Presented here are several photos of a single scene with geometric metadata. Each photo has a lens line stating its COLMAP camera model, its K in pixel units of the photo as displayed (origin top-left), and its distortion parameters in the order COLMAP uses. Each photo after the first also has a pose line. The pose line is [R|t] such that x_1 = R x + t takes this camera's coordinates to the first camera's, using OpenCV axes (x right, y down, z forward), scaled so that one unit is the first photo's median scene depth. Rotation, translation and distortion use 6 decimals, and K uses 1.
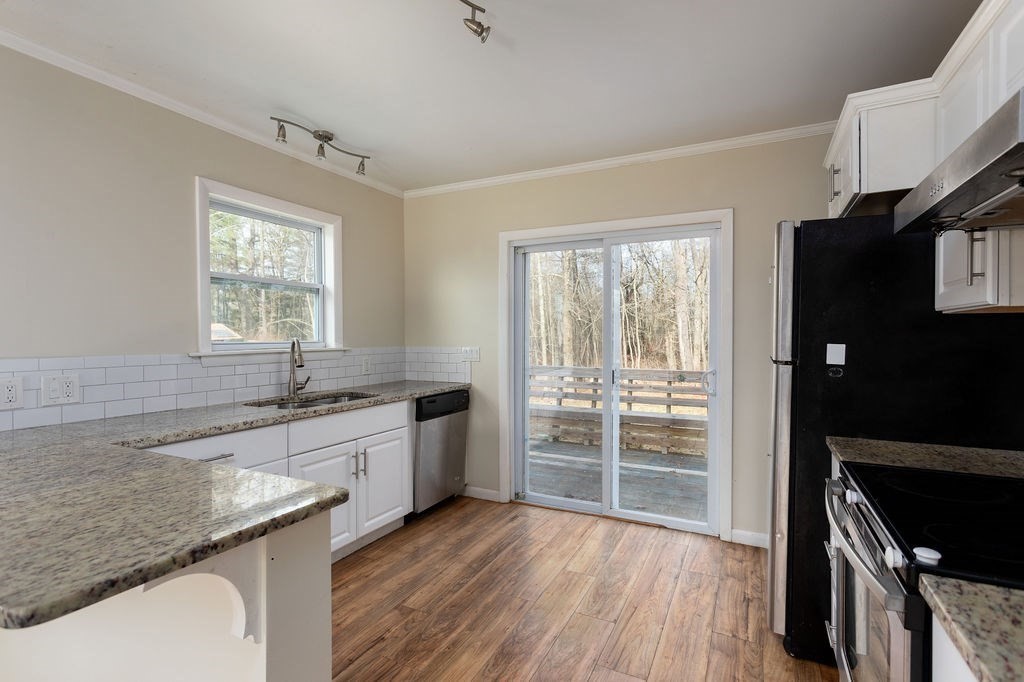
lens RADIAL K [[492.9, 0, 512.0], [0, 492.9, 341.0], [0, 0, 1]] dist [-0.001933, -0.000145]
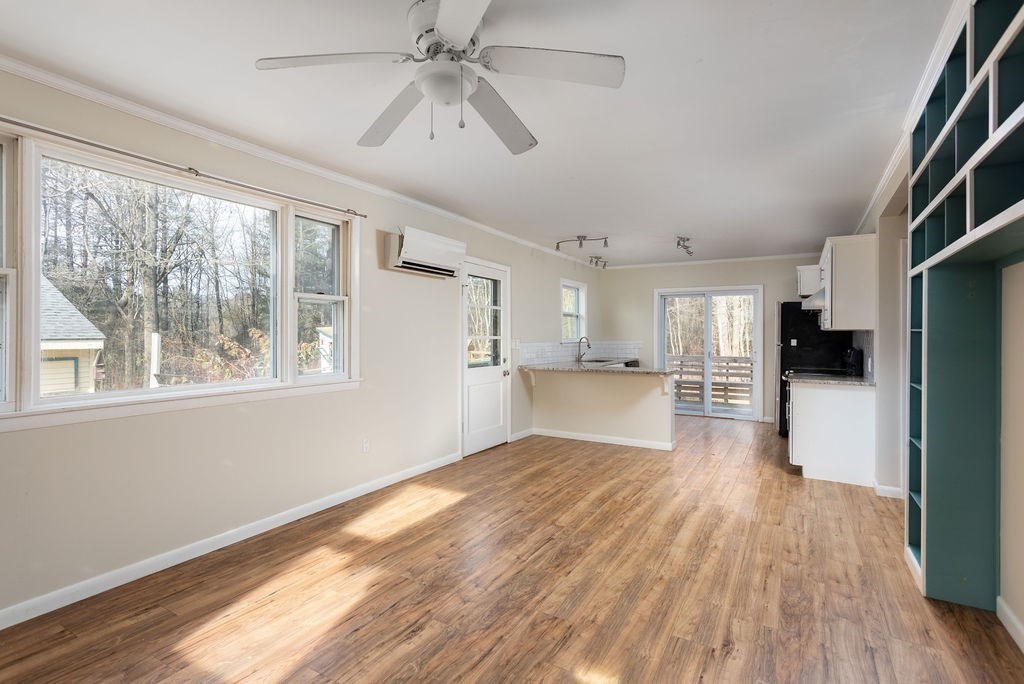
lens RADIAL K [[492.9, 0, 512.0], [0, 492.9, 342.0], [0, 0, 1]] dist [-0.001933, -0.000145]
pose [[0.998139, 0.005257, -0.060755, -0.548030], [-0.005041, 0.999980, 0.003700, 0.011080], [0.060773, -0.003386, 0.998146, -1.286566]]
